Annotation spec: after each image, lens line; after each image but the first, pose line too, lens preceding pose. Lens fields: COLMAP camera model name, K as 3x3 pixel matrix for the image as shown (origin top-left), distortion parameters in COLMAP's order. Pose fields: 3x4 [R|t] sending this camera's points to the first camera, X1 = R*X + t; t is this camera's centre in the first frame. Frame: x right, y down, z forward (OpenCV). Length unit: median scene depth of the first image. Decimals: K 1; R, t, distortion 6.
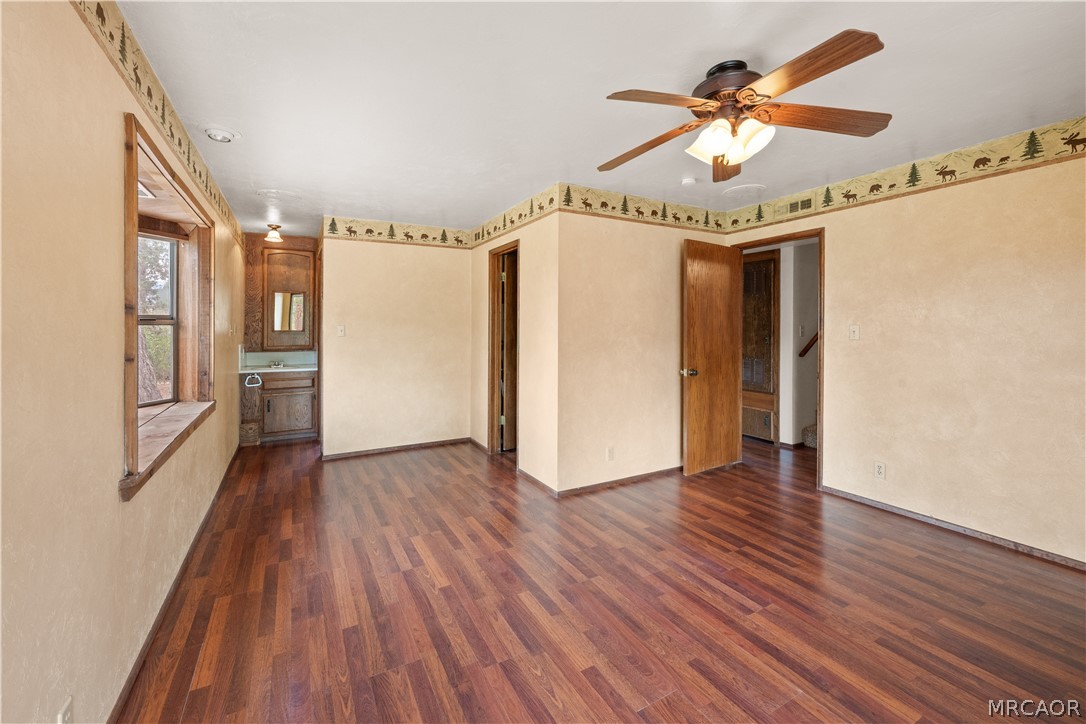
lens RADIAL K [[442.3, 0, 545.1], [0, 442.3, 325.8], [0, 0, 1]] dist [-0.001778, 0.000893]
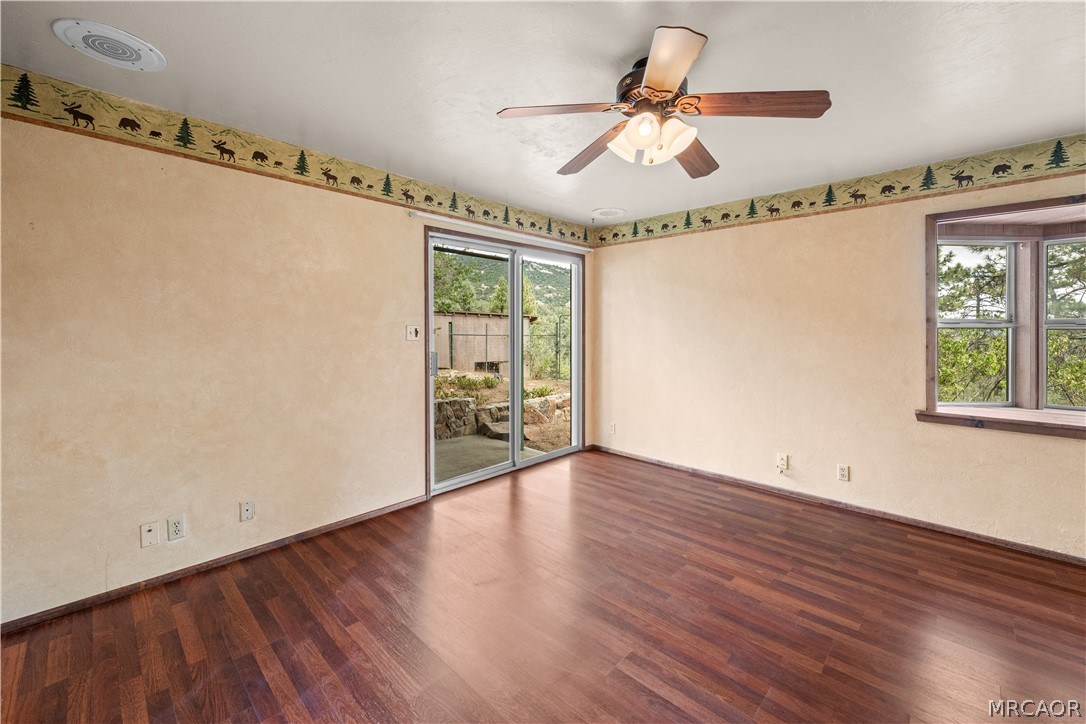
lens RADIAL K [[442.3, 0, 547.2], [0, 442.3, 333.6], [0, 0, 1]] dist [-0.001778, 0.000893]
pose [[-0.954921, 0.000567, -0.296858, 0.602961], [-0.000994, 0.999986, 0.005107, 0.003157], [0.296857, 0.005172, -0.954908, 1.222338]]
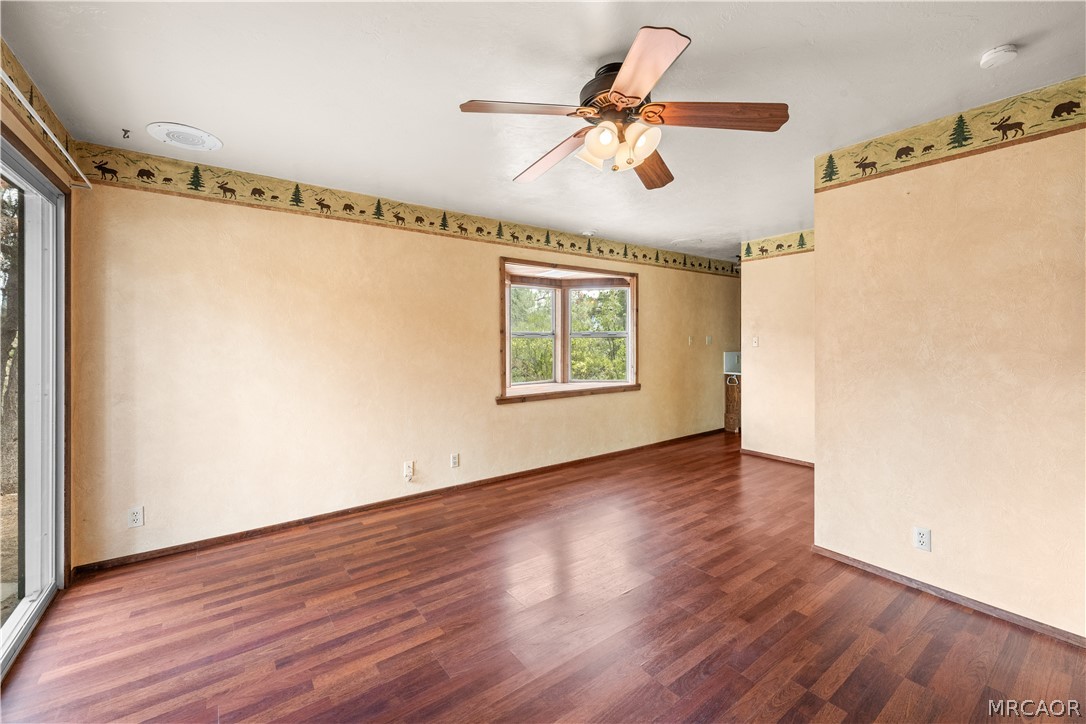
lens RADIAL K [[442.3, 0, 532.7], [0, 442.3, 337.1], [0, 0, 1]] dist [-0.001778, 0.000893]
pose [[0.123271, -0.002573, -0.992370, 0.883802], [0.005888, 0.999981, -0.001862, -0.002242], [0.992356, -0.005614, 0.123283, 0.461038]]
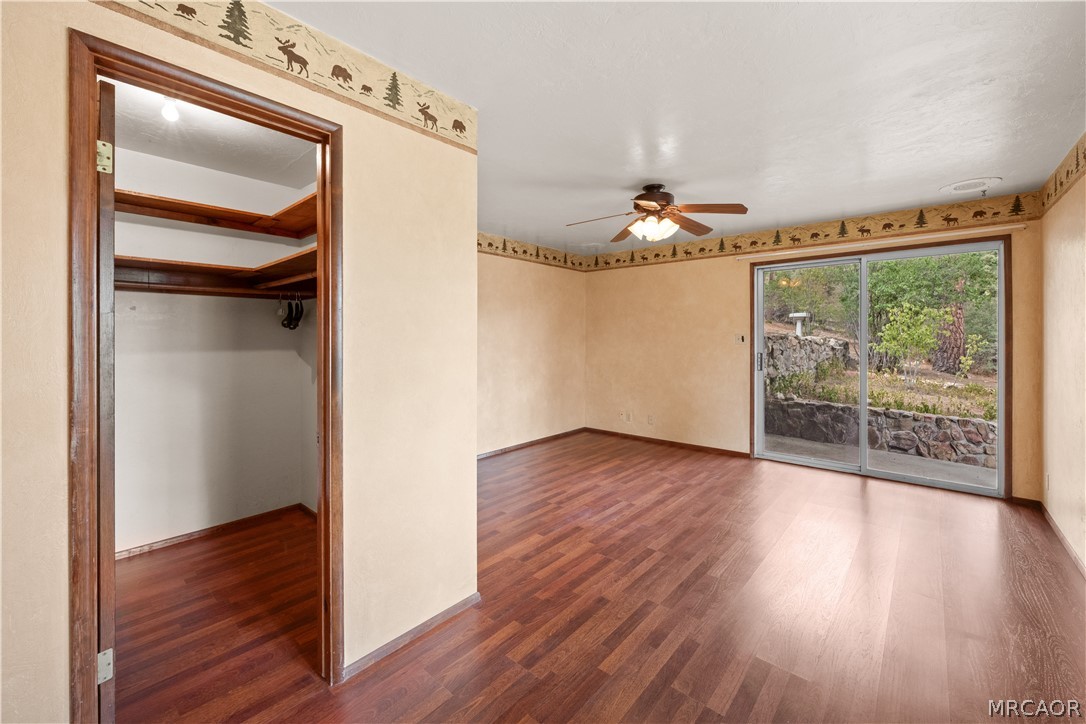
lens RADIAL K [[442.3, 0, 528.2], [0, 442.3, 340.6], [0, 0, 1]] dist [-0.001778, 0.000893]
pose [[-0.314651, -0.006125, 0.949188, -0.702374], [-0.002676, 0.999981, 0.005566, 0.006316], [-0.949204, -0.000788, -0.314662, 1.315395]]
